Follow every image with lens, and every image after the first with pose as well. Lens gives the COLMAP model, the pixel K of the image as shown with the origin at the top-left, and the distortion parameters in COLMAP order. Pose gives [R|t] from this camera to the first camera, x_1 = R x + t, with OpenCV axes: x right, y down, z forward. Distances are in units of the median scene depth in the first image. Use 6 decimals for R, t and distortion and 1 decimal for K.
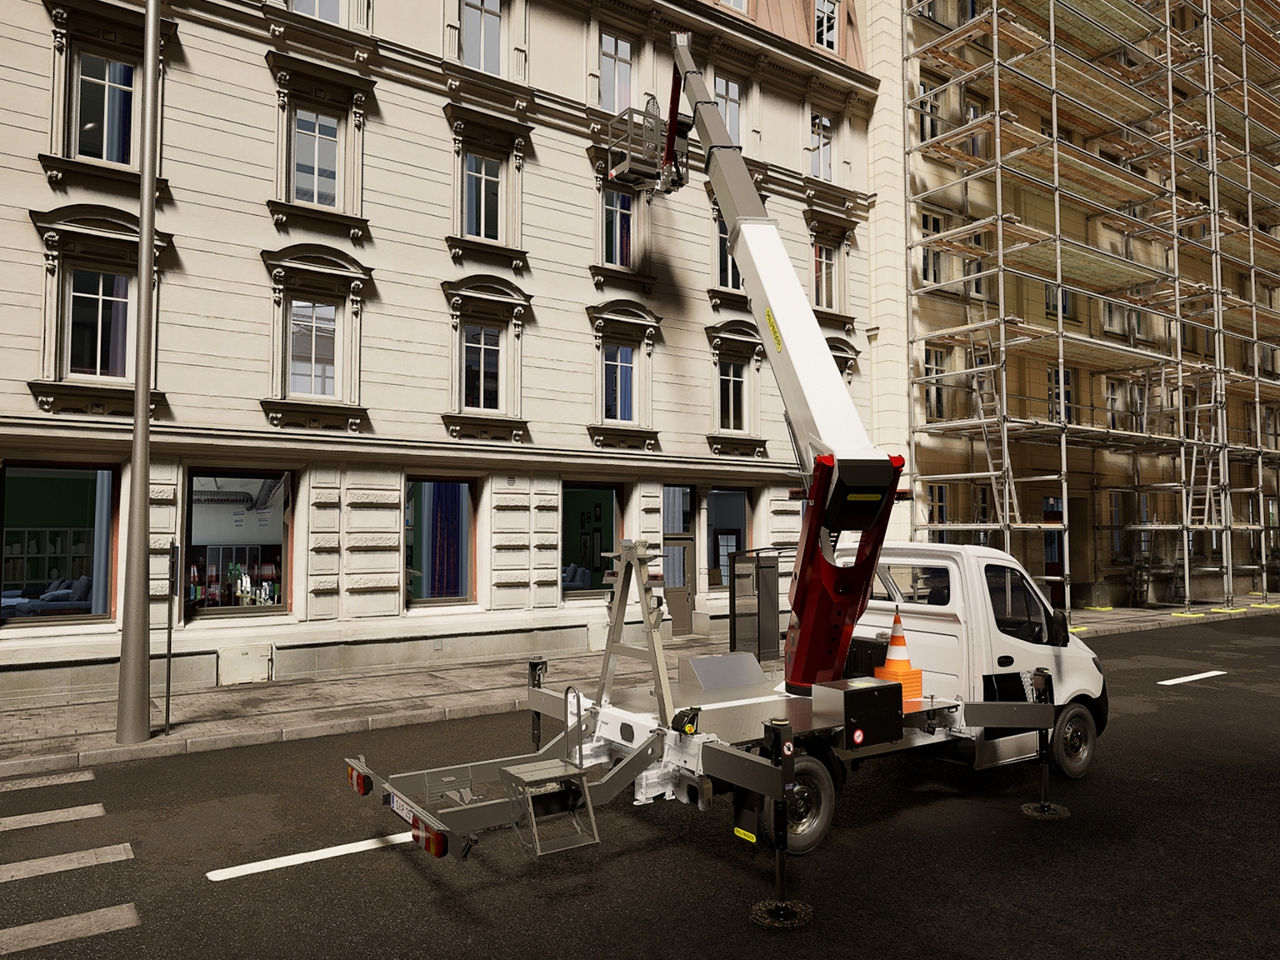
lens RADIAL K [[872.6, 0, 611.2], [0, 872.6, 467.1], [0, 0, 1]] dist [0.008065, -0.006828]
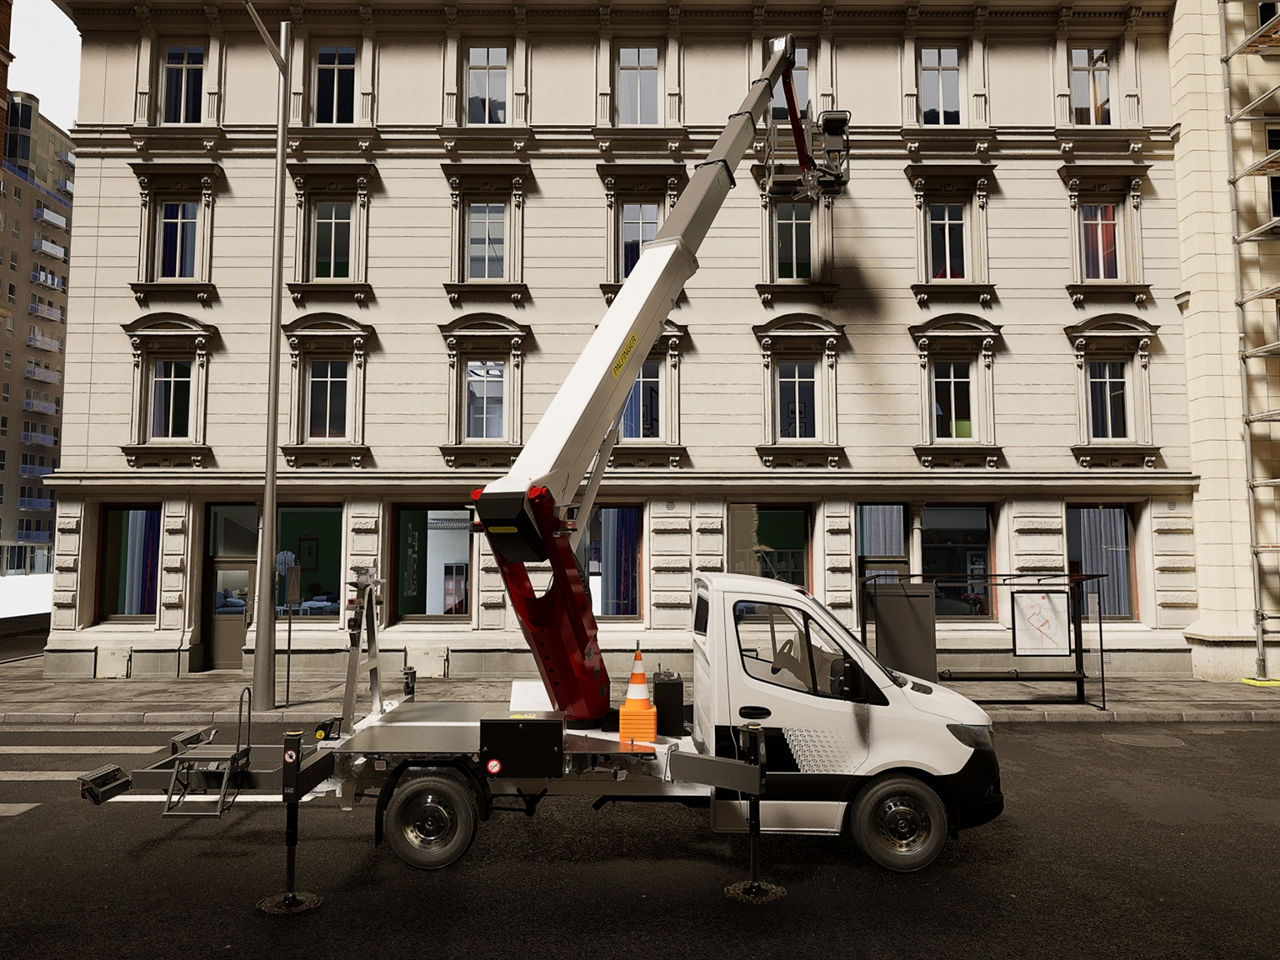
lens RADIAL K [[752.4, 0, 635.6], [0, 752.4, 488.7], [0, 0, 1]] dist [-0.001621, 0.005242]
pose [[0.835402, -0.048491, -0.547496, 0.316123], [0.041494, 0.998822, -0.025152, 0.015746], [0.548071, -0.001706, 0.836430, 0.209570]]
